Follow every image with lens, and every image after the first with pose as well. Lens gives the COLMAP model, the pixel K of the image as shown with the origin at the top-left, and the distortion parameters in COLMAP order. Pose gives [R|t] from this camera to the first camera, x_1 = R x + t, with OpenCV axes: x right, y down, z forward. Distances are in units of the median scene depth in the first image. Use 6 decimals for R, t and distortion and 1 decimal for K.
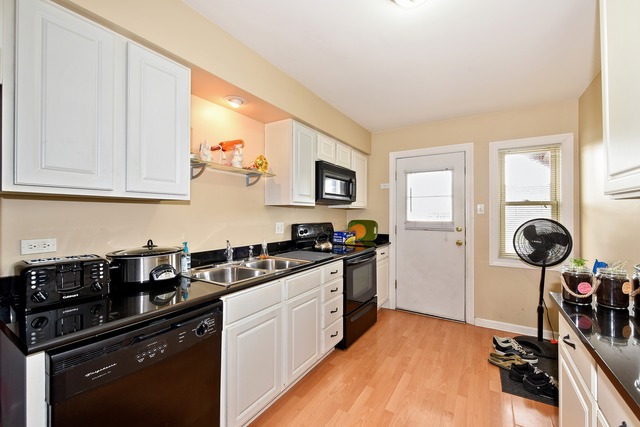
lens RADIAL K [[263.7, 0, 313.5], [0, 263.7, 215.6], [0, 0, 1]] dist [-0.000852, -0.000359]
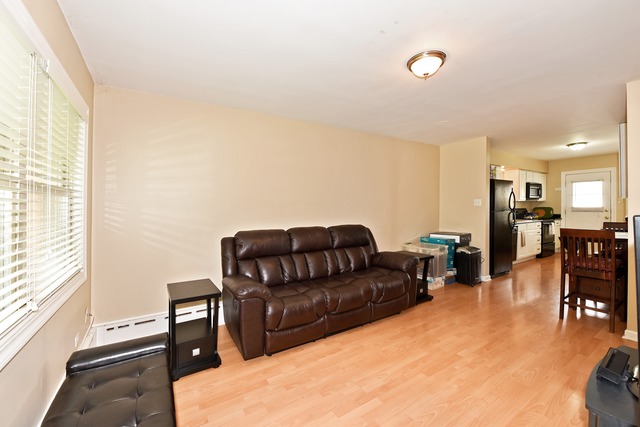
lens RADIAL K [[263.7, 0, 323.5], [0, 263.7, 210.6], [0, 0, 1]] dist [-0.000852, -0.000359]
pose [[0.913989, -0.004257, -0.405718, -0.560007], [0.010488, 0.999859, 0.013136, 0.001208], [0.405604, -0.016261, 0.913904, -1.582583]]
